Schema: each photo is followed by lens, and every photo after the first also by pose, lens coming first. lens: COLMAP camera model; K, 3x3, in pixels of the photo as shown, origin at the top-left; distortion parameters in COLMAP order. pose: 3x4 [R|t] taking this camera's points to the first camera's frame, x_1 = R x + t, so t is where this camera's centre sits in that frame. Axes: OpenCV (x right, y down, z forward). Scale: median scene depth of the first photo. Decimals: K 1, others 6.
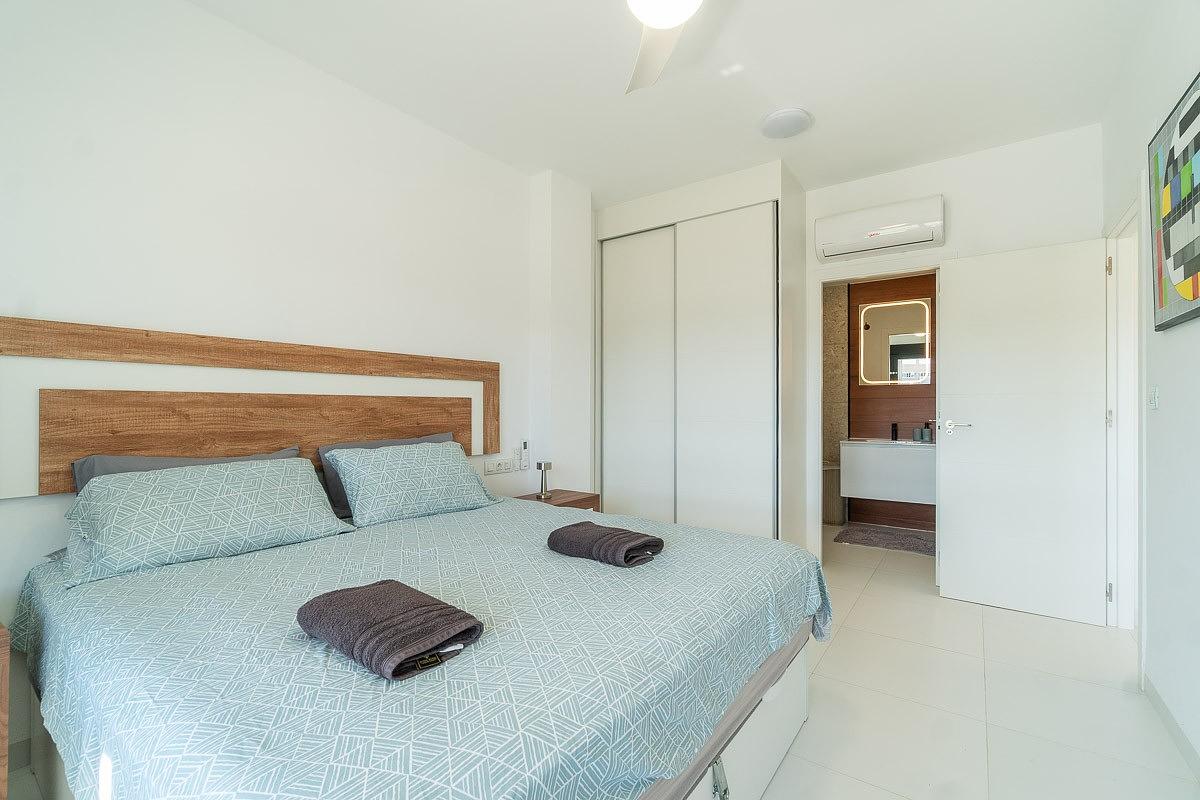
lens RADIAL K [[529.3, 0, 635.8], [0, 529.3, 399.6], [0, 0, 1]] dist [-0.002985, -0.000688]
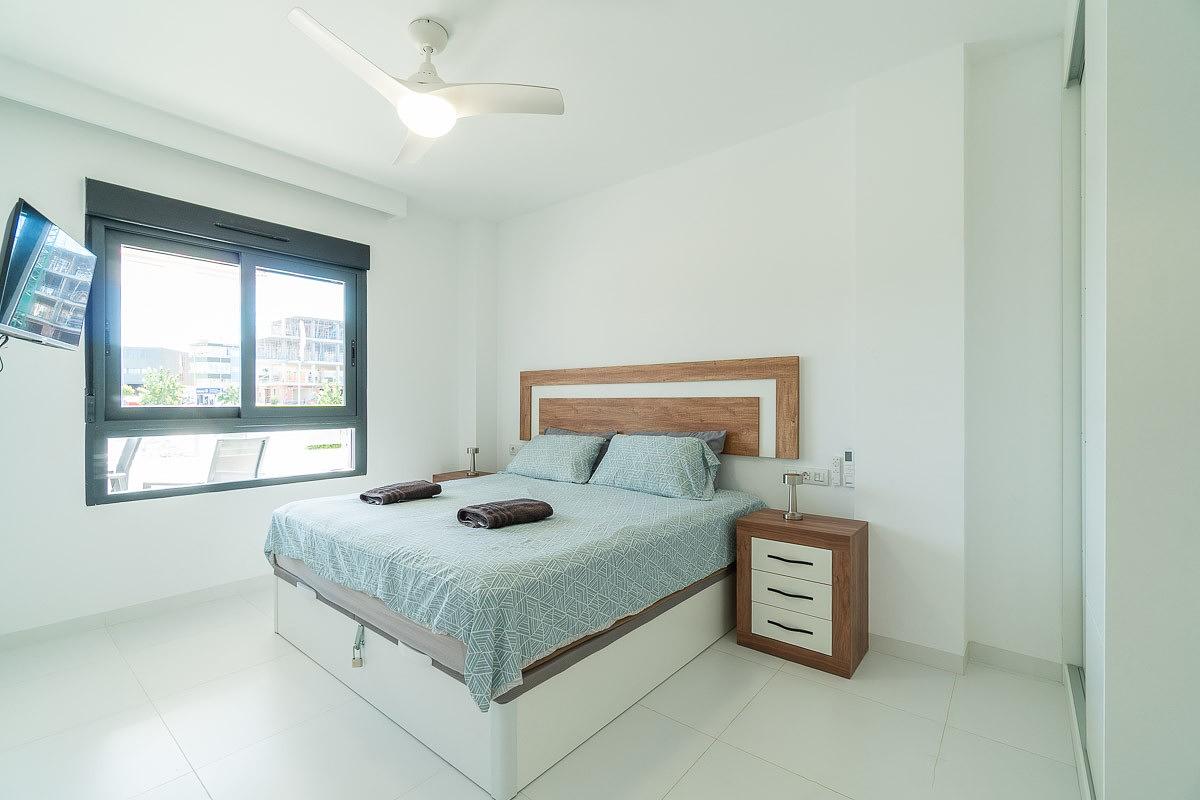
lens RADIAL K [[529.3, 0, 594.3], [0, 529.3, 398.6], [0, 0, 1]] dist [-0.002985, -0.000688]
pose [[-0.114180, -0.015262, -0.993343, 0.737767], [0.009811, 0.999816, -0.016489, 0.013805], [0.993412, -0.011628, -0.114009, 0.875228]]
